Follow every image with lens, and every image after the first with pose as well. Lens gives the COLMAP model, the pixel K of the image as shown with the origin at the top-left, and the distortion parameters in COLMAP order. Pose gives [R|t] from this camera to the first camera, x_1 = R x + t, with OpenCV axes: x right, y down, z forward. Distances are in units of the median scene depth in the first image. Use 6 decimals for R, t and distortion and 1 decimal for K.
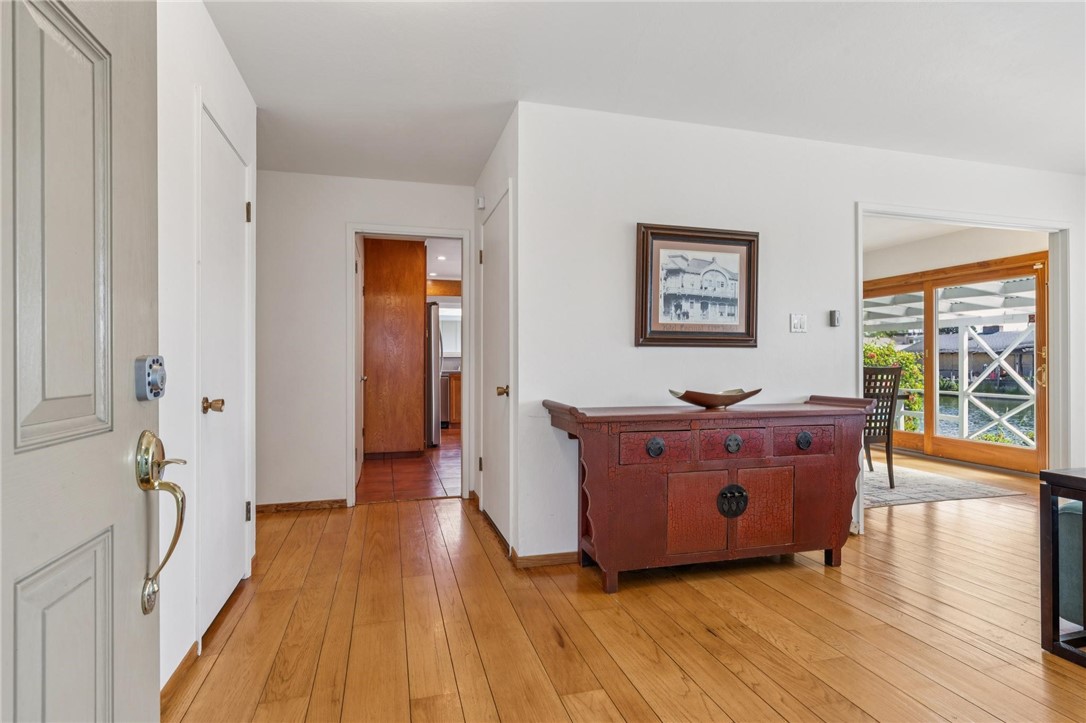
lens RADIAL K [[541.7, 0, 541.0], [0, 541.7, 356.8], [0, 0, 1]] dist [0.000026, -0.000096]
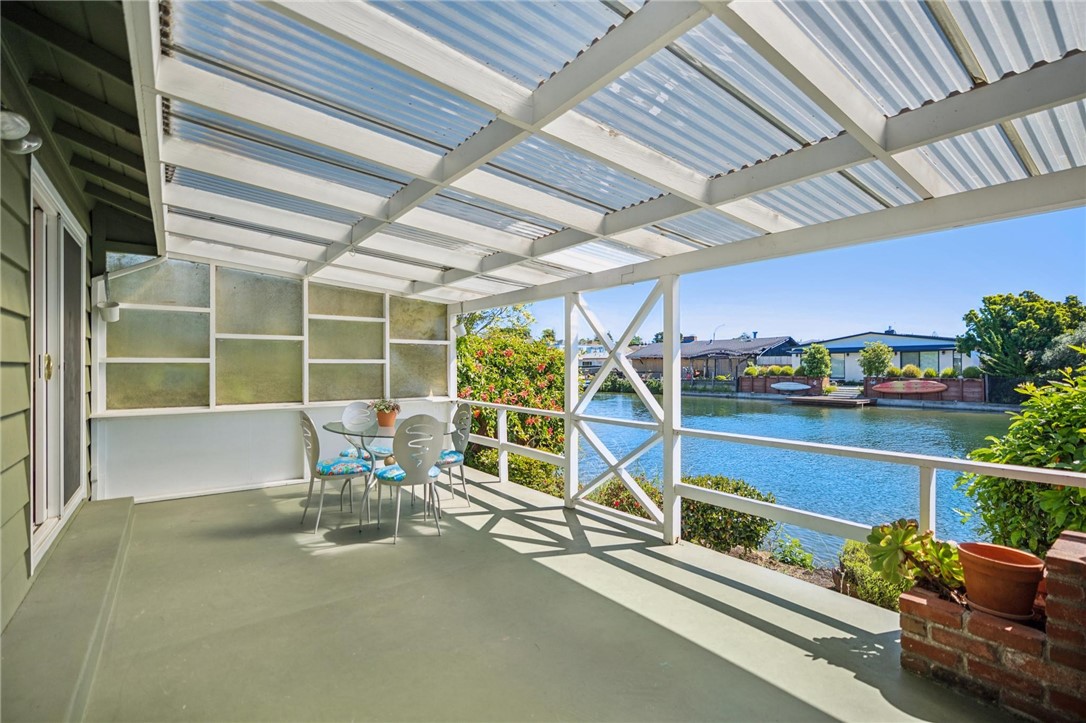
lens RADIAL K [[483.9, 0, 543.4], [0, 483.9, 363.5], [0, 0, 1]] dist [-0.001717, -0.000119]
pose [[0.926982, 0.002131, 0.375100, 0.606560], [-0.002771, 0.999995, 0.001167, 0.014968], [-0.375096, -0.002121, 0.926984, 0.590478]]
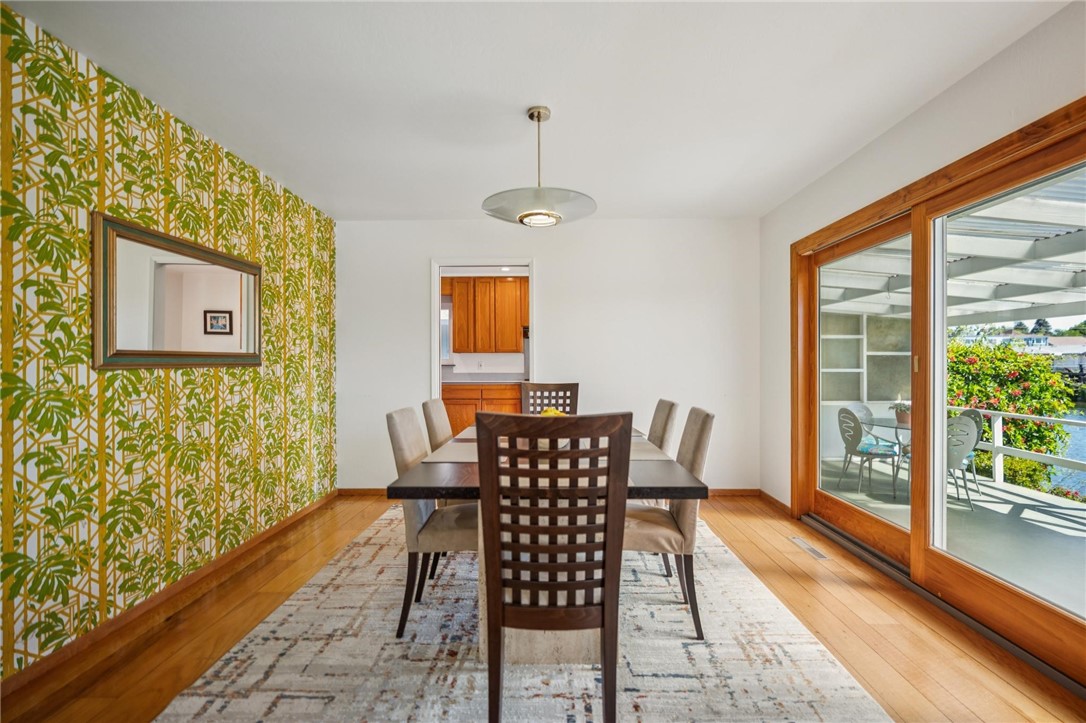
lens RADIAL K [[483.9, 0, 550.5], [0, 483.9, 364.7], [0, 0, 1]] dist [-0.001717, -0.000119]
pose [[0.964600, 0.003367, -0.263696, 0.356463], [0.000367, 0.999900, 0.014113, -0.008179], [0.263718, -0.013710, 0.964502, 0.357336]]
